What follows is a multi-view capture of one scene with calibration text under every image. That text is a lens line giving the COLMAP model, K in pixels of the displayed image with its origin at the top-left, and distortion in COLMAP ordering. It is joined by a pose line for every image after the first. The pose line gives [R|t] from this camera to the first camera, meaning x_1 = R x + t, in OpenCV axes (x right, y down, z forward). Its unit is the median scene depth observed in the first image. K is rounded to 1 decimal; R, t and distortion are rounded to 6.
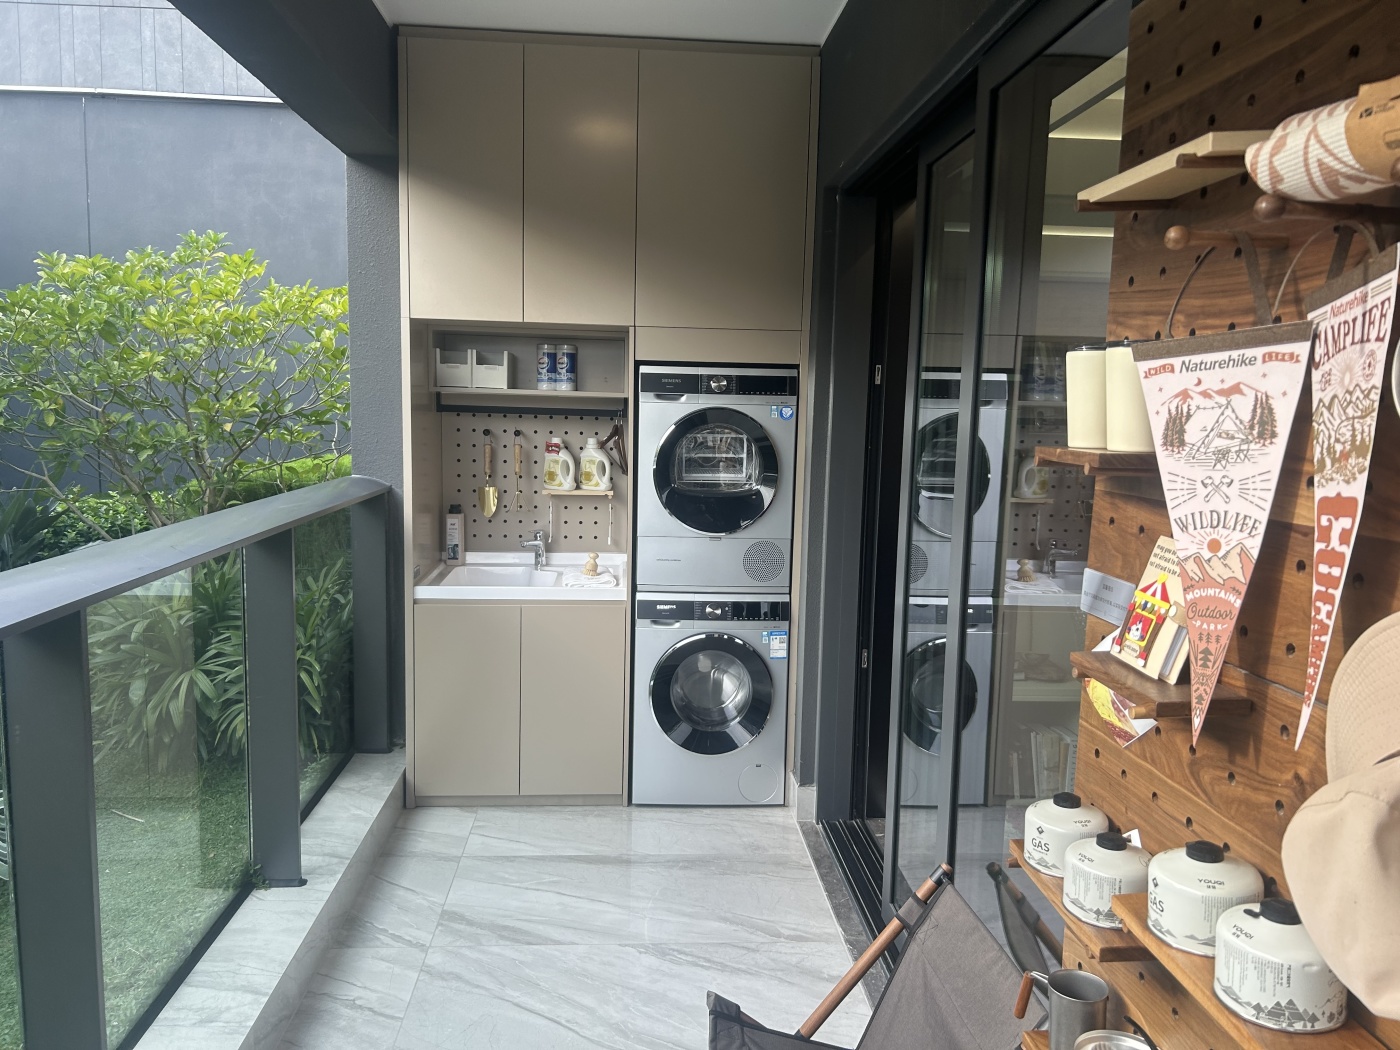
lens RADIAL K [[1070.6, 0, 698.2], [0, 1070.6, 529.1], [0, 0, 1]] dist [0.001916, 0.000206]
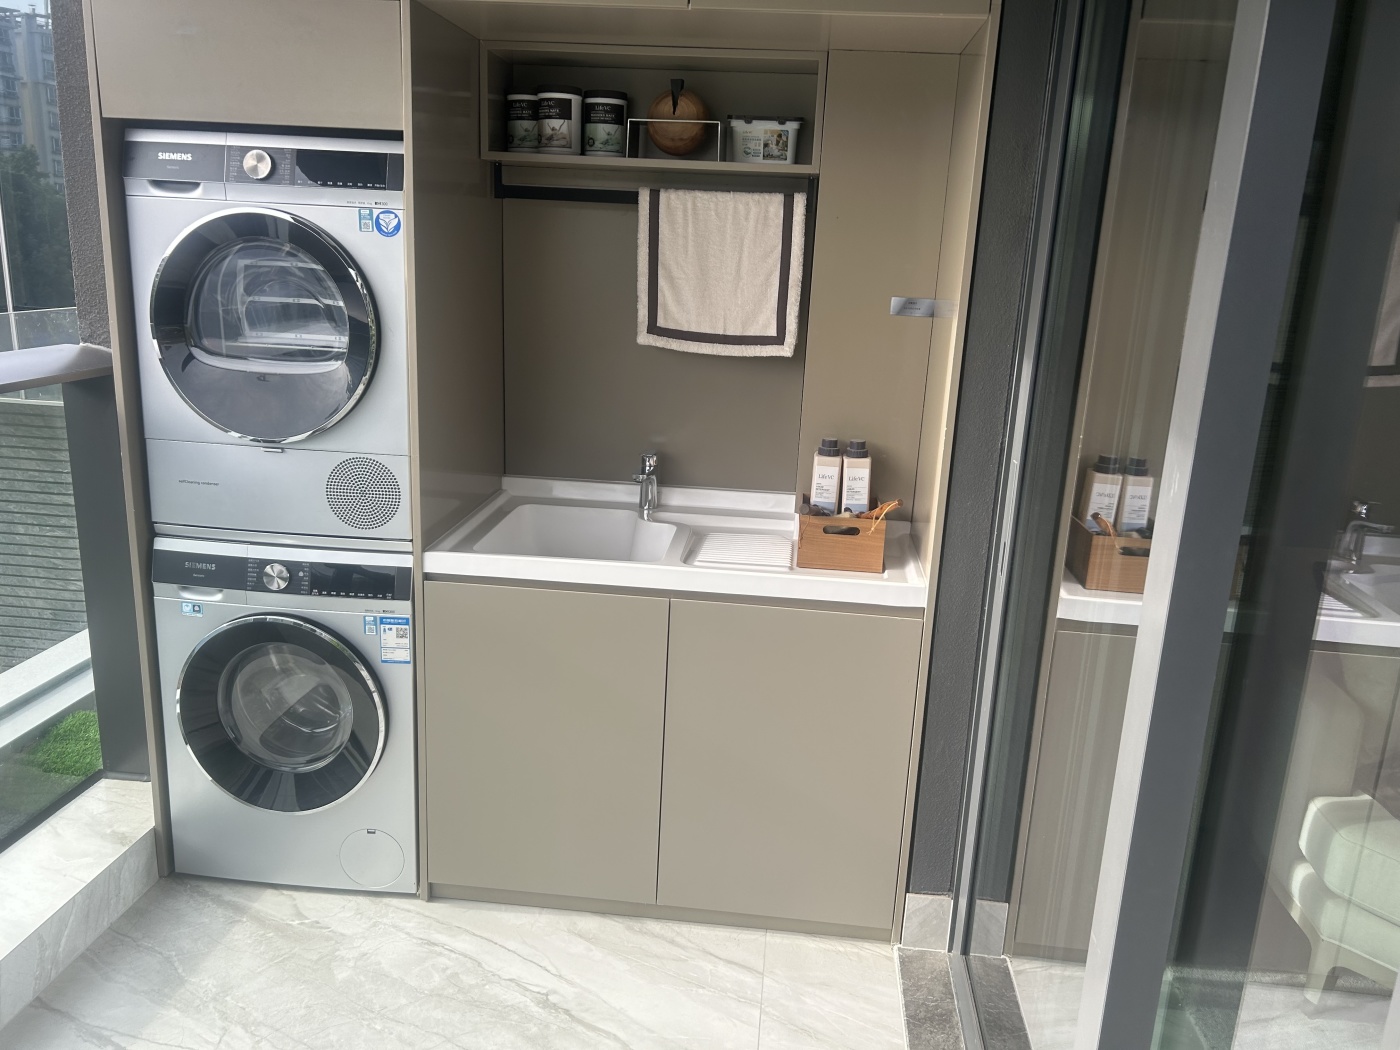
lens RADIAL K [[1070.6, 0, 702.8], [0, 1070.6, 521.5], [0, 0, 1]] dist [0.001916, 0.000206]
pose [[0.987094, 0.061866, -0.147710, 0.322593], [-0.041688, 0.989833, 0.135989, -0.040027], [0.154622, -0.128076, 0.979637, 0.478733]]
